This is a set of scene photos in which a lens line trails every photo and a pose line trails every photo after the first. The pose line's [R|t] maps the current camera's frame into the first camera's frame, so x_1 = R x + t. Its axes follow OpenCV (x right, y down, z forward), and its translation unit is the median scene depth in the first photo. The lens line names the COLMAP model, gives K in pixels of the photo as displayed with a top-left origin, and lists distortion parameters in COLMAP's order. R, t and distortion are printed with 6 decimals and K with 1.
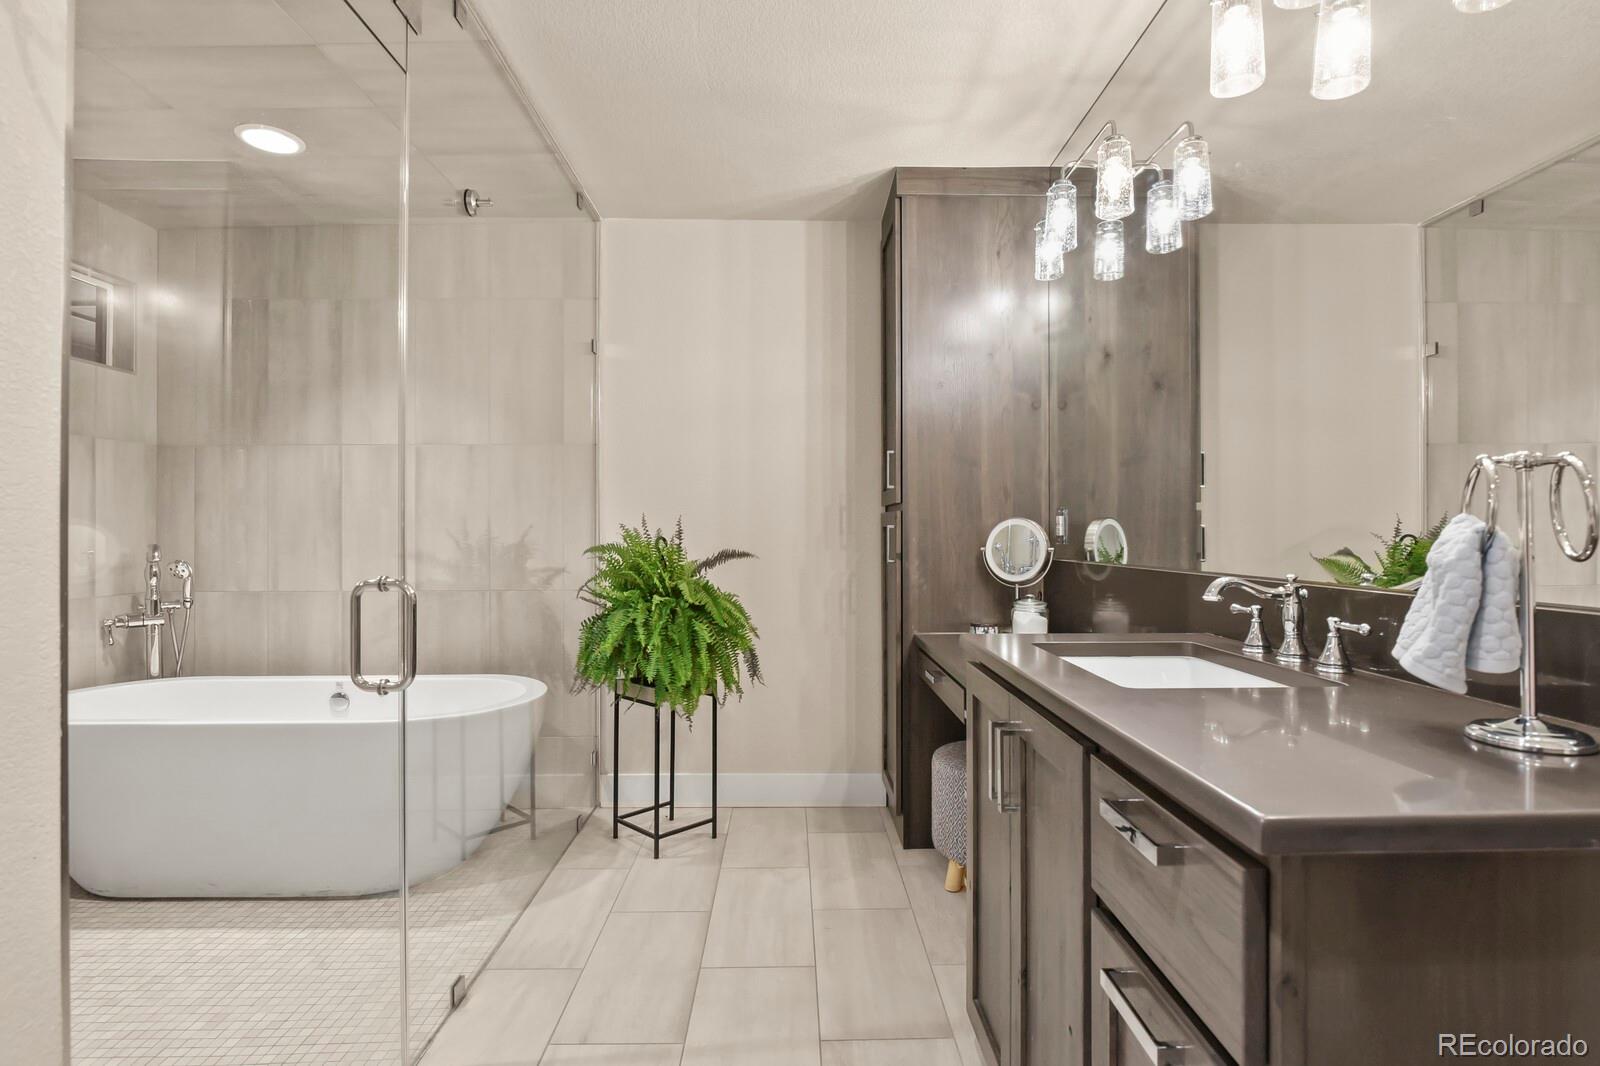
lens RADIAL K [[775.9, 0, 799.2], [0, 775.9, 532.0], [0, 0, 1]] dist [-0.002938, -0.006040]
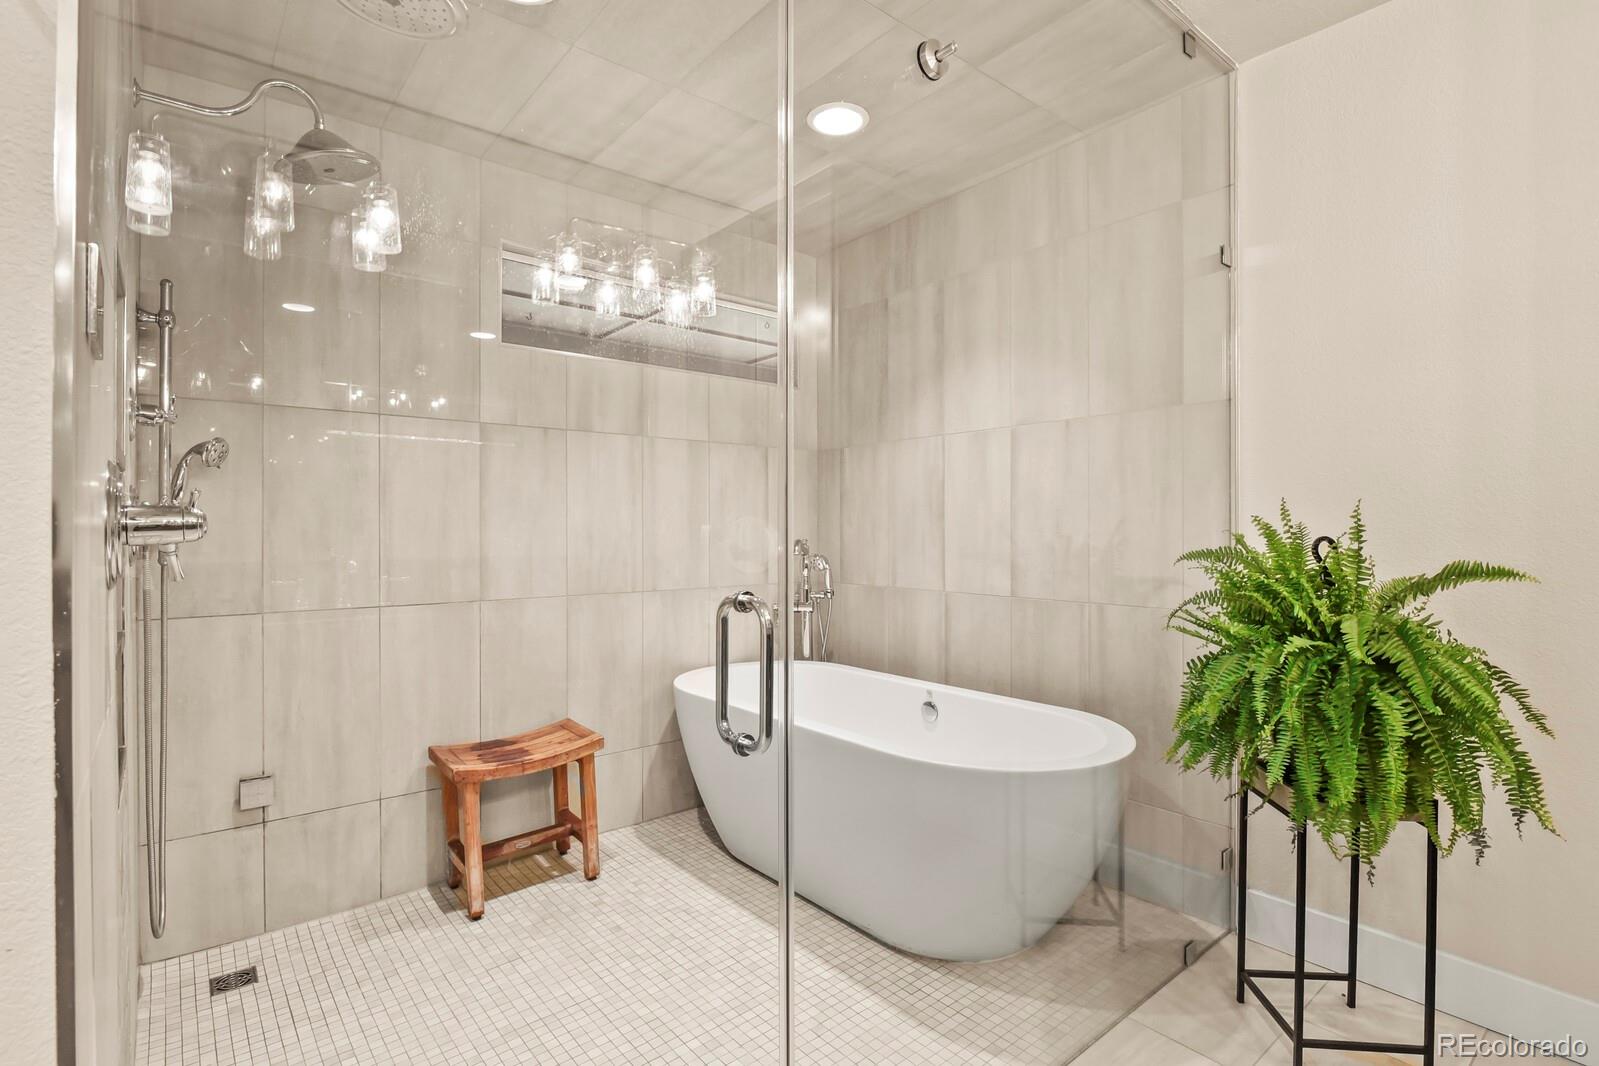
lens RADIAL K [[775.4, 0, 808.3], [0, 775.4, 528.7], [0, 0, 1]] dist [-0.002938, -0.006040]
pose [[0.629905, 0.001260, -0.776671, 0.036243], [0.001463, 0.999995, 0.002808, -0.002581], [0.776671, -0.002905, 0.629900, 0.320820]]
